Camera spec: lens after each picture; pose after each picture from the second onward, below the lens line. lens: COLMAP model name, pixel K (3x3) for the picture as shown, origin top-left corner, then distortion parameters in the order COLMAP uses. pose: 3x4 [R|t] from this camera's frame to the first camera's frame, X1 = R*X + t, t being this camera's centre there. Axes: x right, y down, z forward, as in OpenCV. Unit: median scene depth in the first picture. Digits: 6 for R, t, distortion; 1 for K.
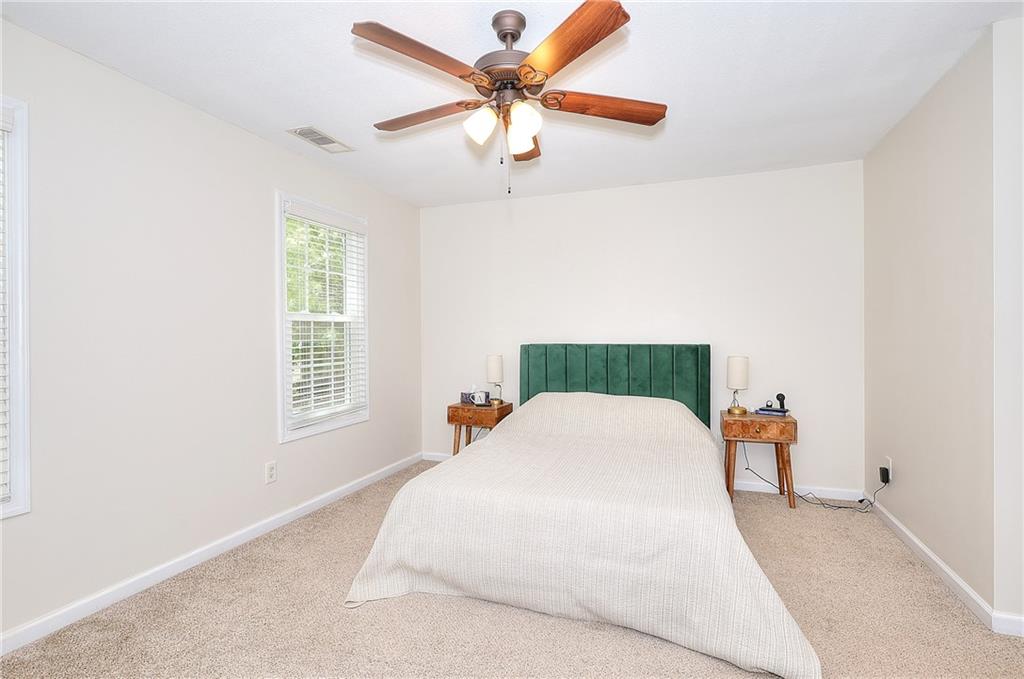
lens RADIAL K [[472.2, 0, 509.2], [0, 472.2, 339.0], [0, 0, 1]] dist [-0.003121, 0.001824]
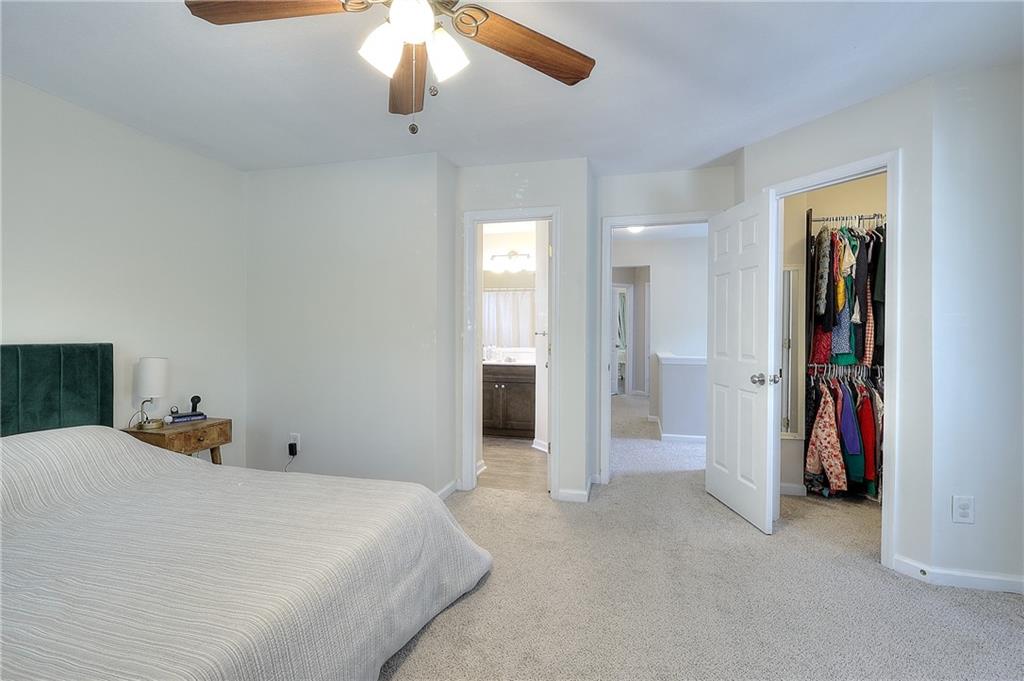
lens RADIAL K [[472.2, 0, 507.1], [0, 472.2, 337.9], [0, 0, 1]] dist [-0.003121, 0.001824]
pose [[-0.053467, -0.008117, 0.998537, -0.366341], [0.003757, 0.999958, 0.008330, -0.001053], [-0.998563, 0.004197, -0.053434, 0.447355]]
